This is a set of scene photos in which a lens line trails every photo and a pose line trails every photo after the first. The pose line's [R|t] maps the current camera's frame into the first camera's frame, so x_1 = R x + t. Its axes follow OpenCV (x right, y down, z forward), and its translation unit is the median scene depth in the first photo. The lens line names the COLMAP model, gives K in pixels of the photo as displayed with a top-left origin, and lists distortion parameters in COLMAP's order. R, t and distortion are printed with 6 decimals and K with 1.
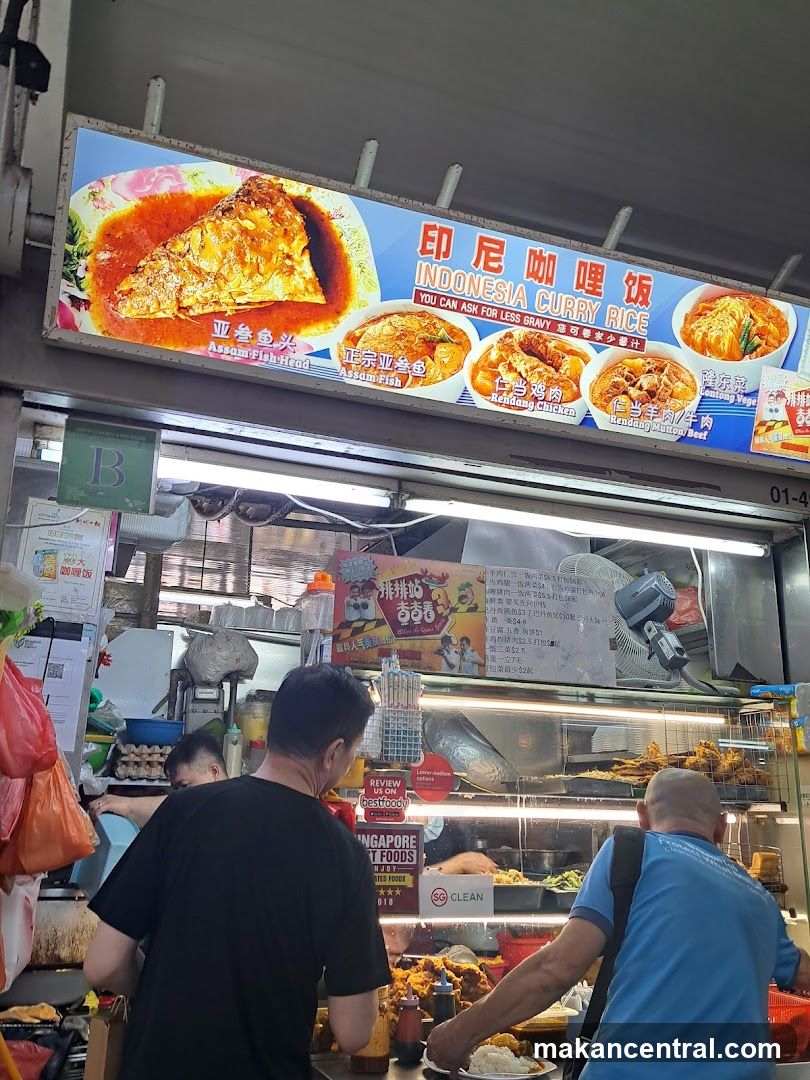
lens RADIAL K [[941.3, 0, 399.8], [0, 941.3, 559.5], [0, 0, 1]] dist [0.097639, -0.132394]
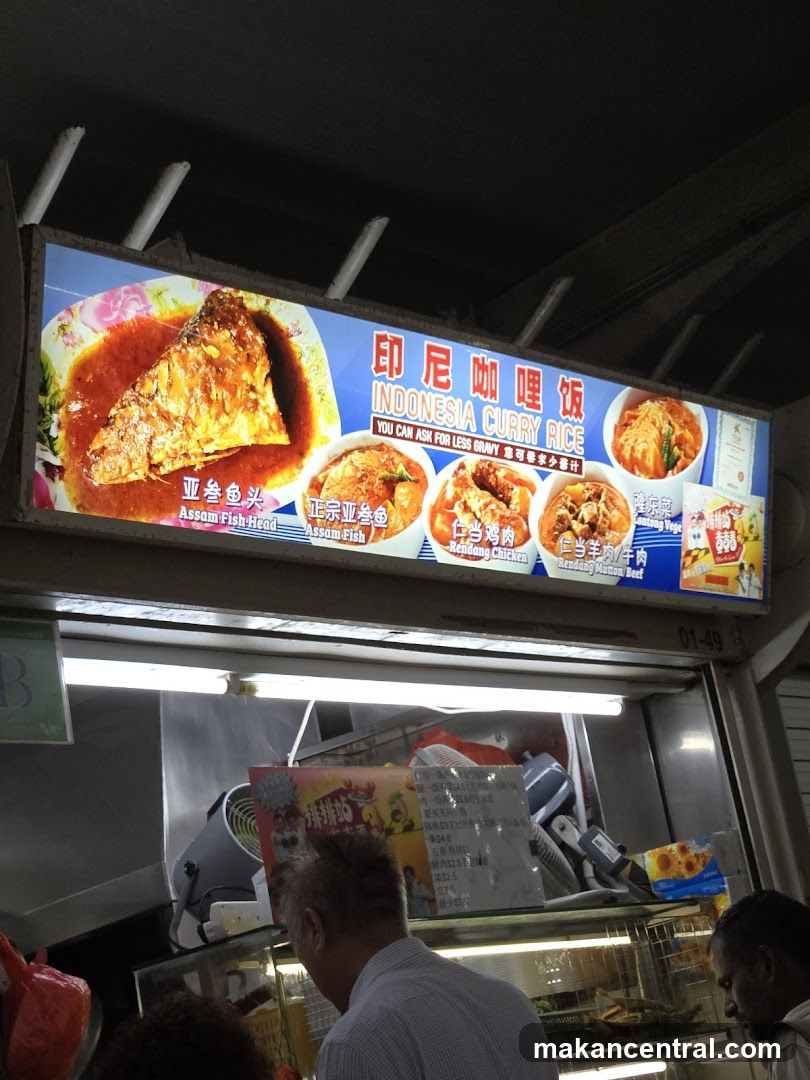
lens RADIAL K [[2204.5, 0, 388.2], [0, 2204.5, 604.5], [0, 0, 1]] dist [-1.076301, 19.516536]
pose [[0.870630, -0.063260, 0.487854, -0.818793], [0.083608, 0.996298, -0.020018, -0.094974], [-0.484782, 0.058217, 0.872695, -0.522007]]
